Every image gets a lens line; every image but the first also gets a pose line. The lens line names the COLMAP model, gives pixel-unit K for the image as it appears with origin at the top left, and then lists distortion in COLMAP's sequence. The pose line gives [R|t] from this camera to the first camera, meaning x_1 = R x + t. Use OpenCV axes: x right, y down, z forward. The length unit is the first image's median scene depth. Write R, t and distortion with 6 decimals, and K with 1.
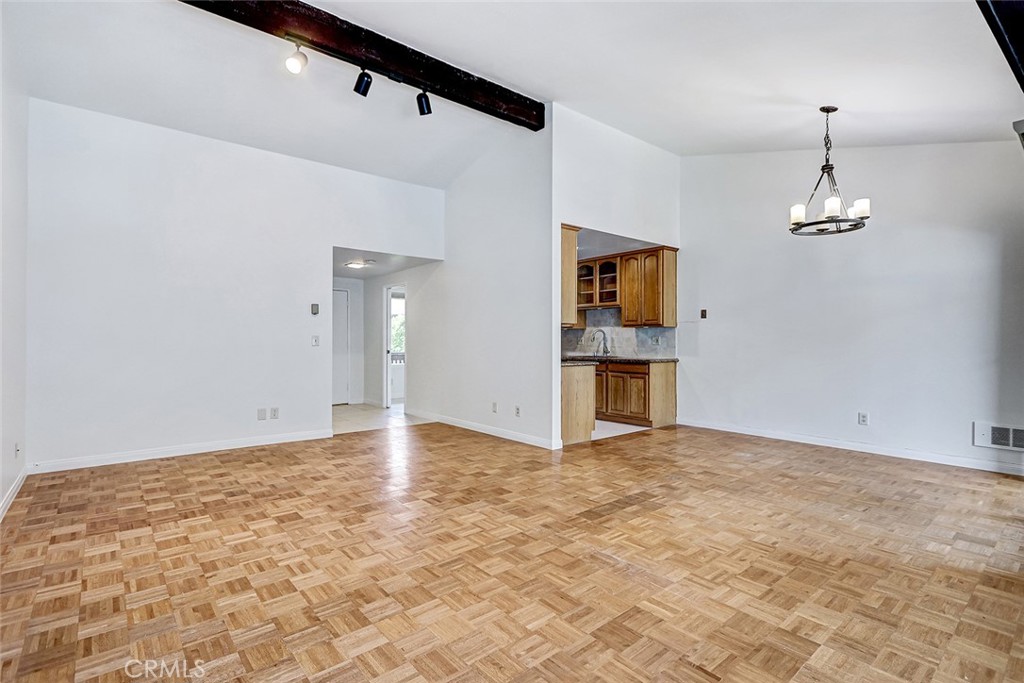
lens RADIAL K [[476.3, 0, 491.0], [0, 476.3, 337.4], [0, 0, 1]] dist [-0.004265, -0.000803]
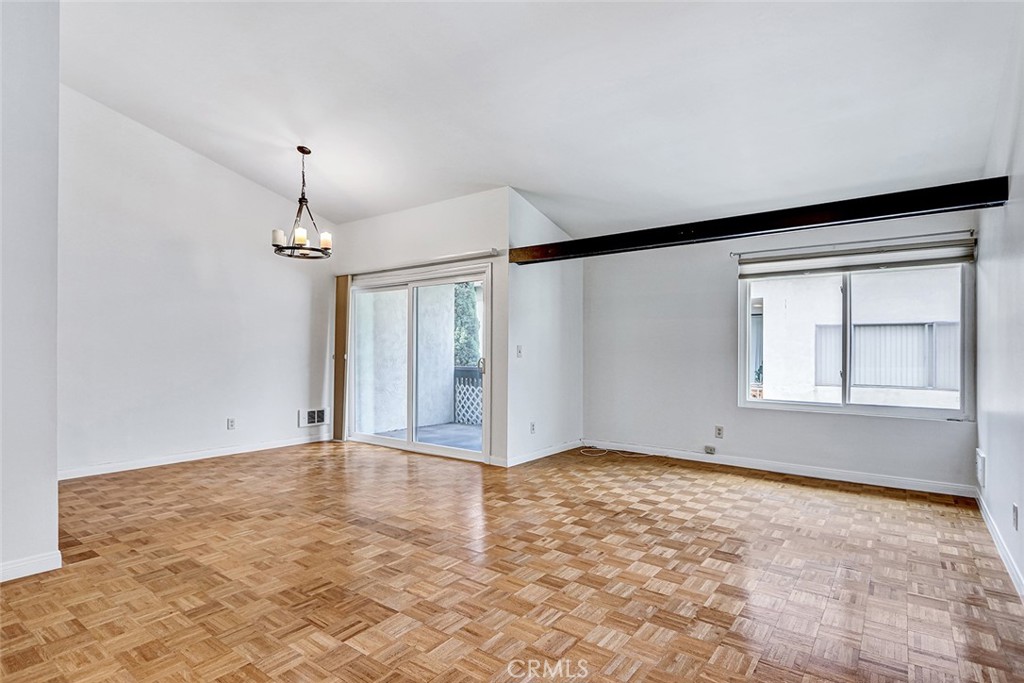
lens RADIAL K [[559.1, 0, 512.0], [0, 559.1, 341.5], [0, 0, 1]] dist [-0.000266, -0.000111]
pose [[-0.265188, 0.009862, 0.964146, -0.452492], [-0.007303, 0.999898, -0.012237, -0.003143], [-0.964169, -0.010286, -0.265089, 0.536620]]
